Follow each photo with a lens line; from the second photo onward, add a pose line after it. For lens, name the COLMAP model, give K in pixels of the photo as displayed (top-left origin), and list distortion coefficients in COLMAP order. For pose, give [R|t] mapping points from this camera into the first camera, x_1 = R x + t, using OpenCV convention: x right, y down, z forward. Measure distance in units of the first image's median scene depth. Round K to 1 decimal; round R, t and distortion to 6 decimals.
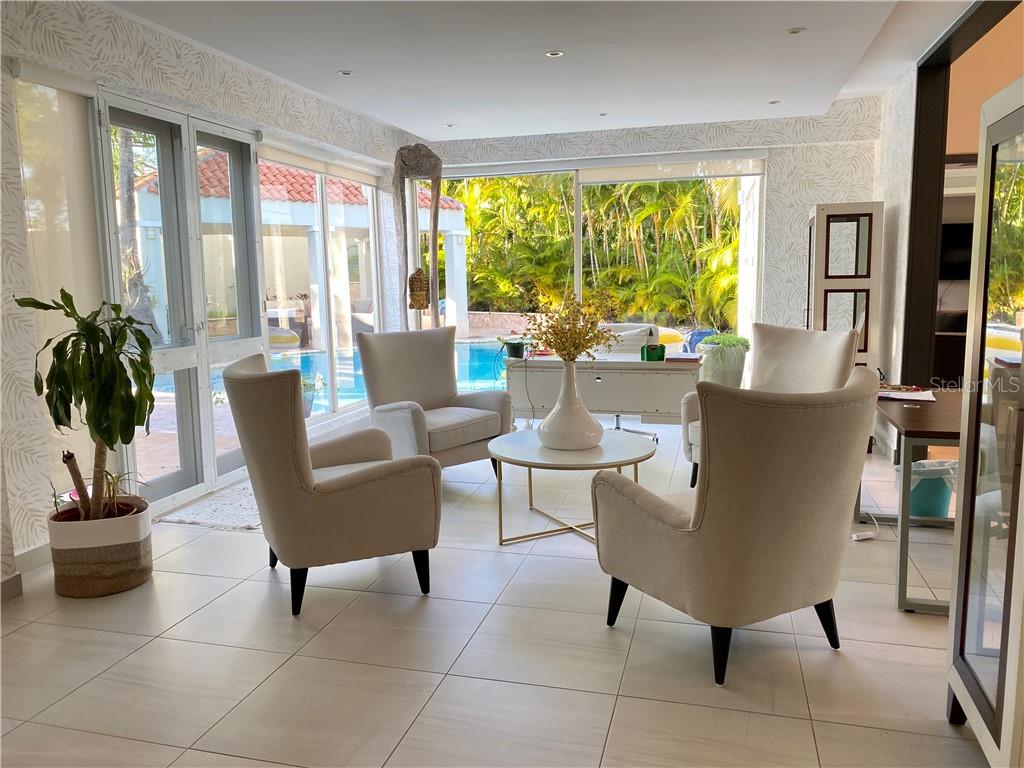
lens RADIAL K [[788.2, 0, 500.9], [0, 788.2, 383.8], [0, 0, 1]] dist [0.005687, -0.004542]
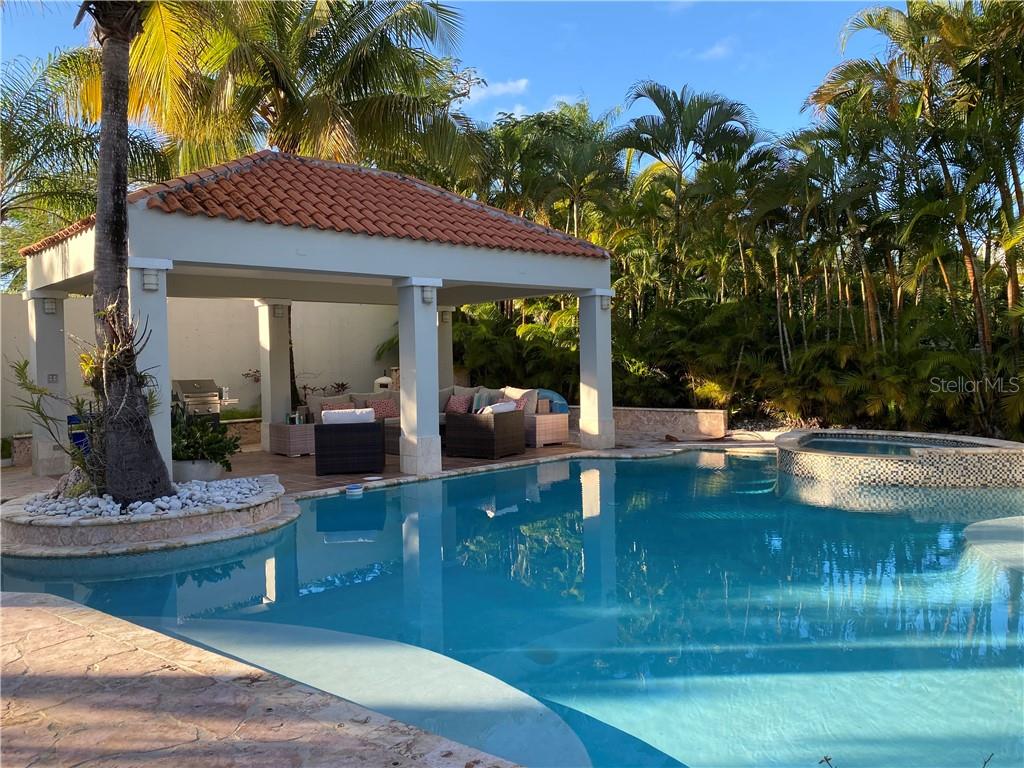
lens RADIAL K [[783.1, 0, 492.9], [0, 783.1, 377.6], [0, 0, 1]] dist [0.009294, 0.007491]
pose [[0.999359, -0.004935, 0.035451, -0.224494], [0.008905, 0.993586, -0.112726, -0.058784], [-0.034668, 0.112969, 0.992993, 0.454790]]
